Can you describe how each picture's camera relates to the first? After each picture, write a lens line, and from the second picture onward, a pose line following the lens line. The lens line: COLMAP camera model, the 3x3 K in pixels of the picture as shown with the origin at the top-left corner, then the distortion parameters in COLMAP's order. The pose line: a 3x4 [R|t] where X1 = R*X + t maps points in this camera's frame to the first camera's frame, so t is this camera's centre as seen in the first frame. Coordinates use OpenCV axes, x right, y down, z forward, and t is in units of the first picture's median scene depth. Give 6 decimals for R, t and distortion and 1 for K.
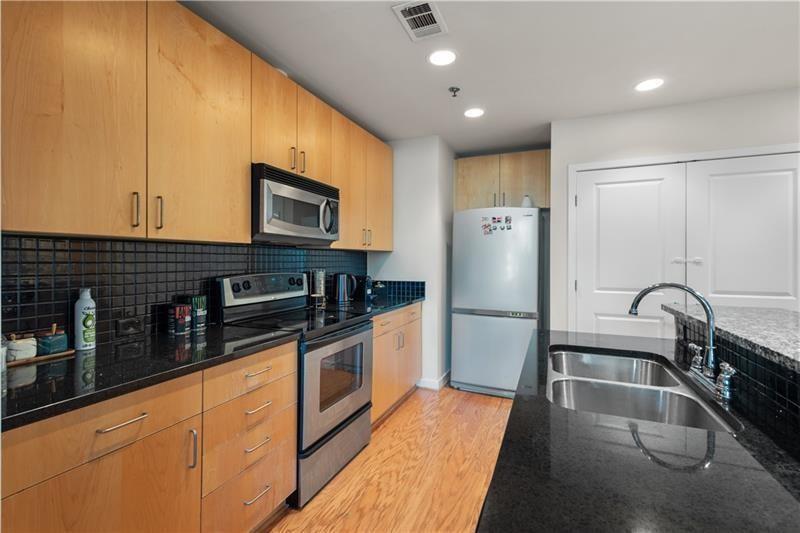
lens RADIAL K [[366.3, 0, 398.8], [0, 366.3, 259.3], [0, 0, 1]] dist [0.013161, -0.003218]
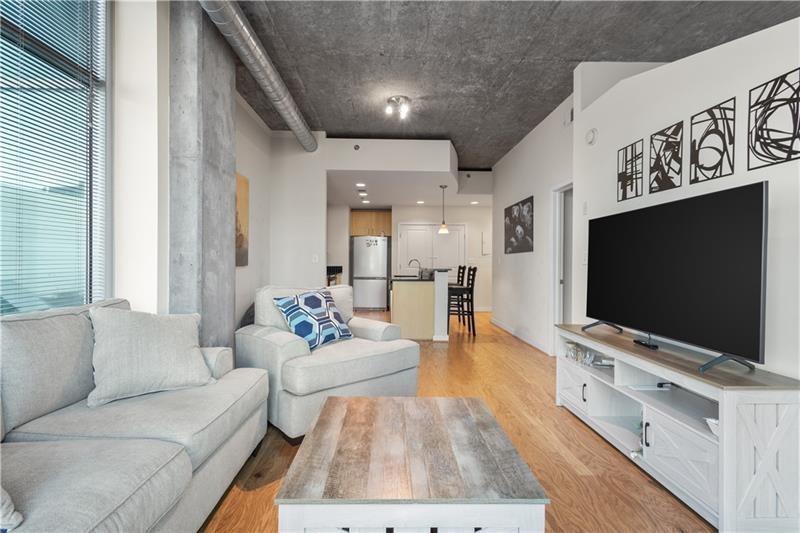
lens RADIAL K [[366.3, 0, 397.3], [0, 366.3, 265.2], [0, 0, 1]] dist [0.013161, -0.003218]
pose [[0.907765, 0.000400, 0.419479, -0.855088], [-0.003914, 0.999964, 0.007517, 0.052300], [-0.419461, -0.008466, 0.907734, -1.845028]]
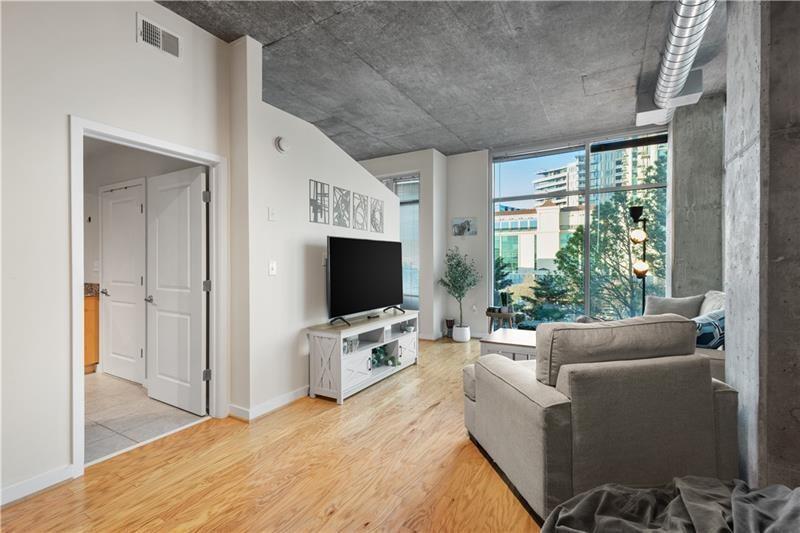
lens RADIAL K [[366.3, 0, 399.3], [0, 366.3, 266.1], [0, 0, 1]] dist [0.013161, -0.003218]
pose [[-0.992617, -0.001597, 0.121283, -0.246780], [-0.000400, 0.999951, 0.009893, 0.012925], [-0.121293, 0.009772, -0.992569, 0.257049]]
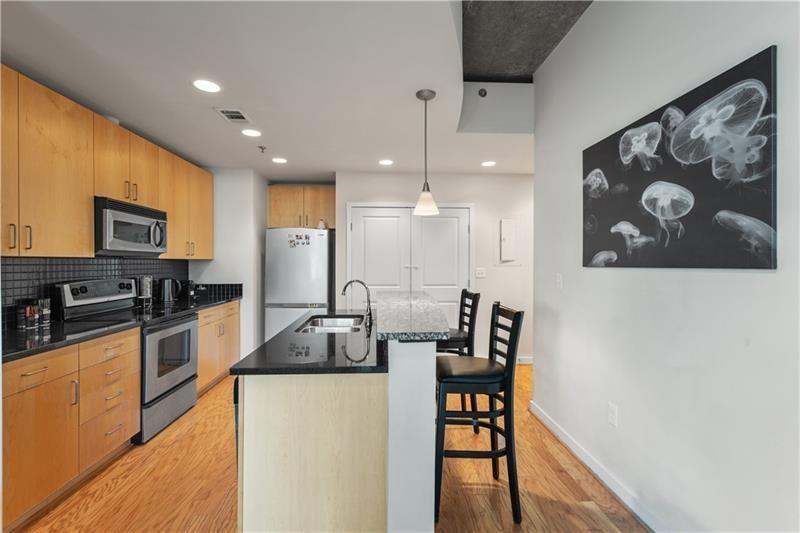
lens RADIAL K [[366.3, 0, 397.9], [0, 366.3, 266.5], [0, 0, 1]] dist [0.013161, -0.003218]
pose [[0.897333, -0.005346, 0.441323, -0.008163], [-0.000682, 0.999909, 0.013498, -0.022692], [-0.441354, -0.012413, 0.897247, -0.531873]]
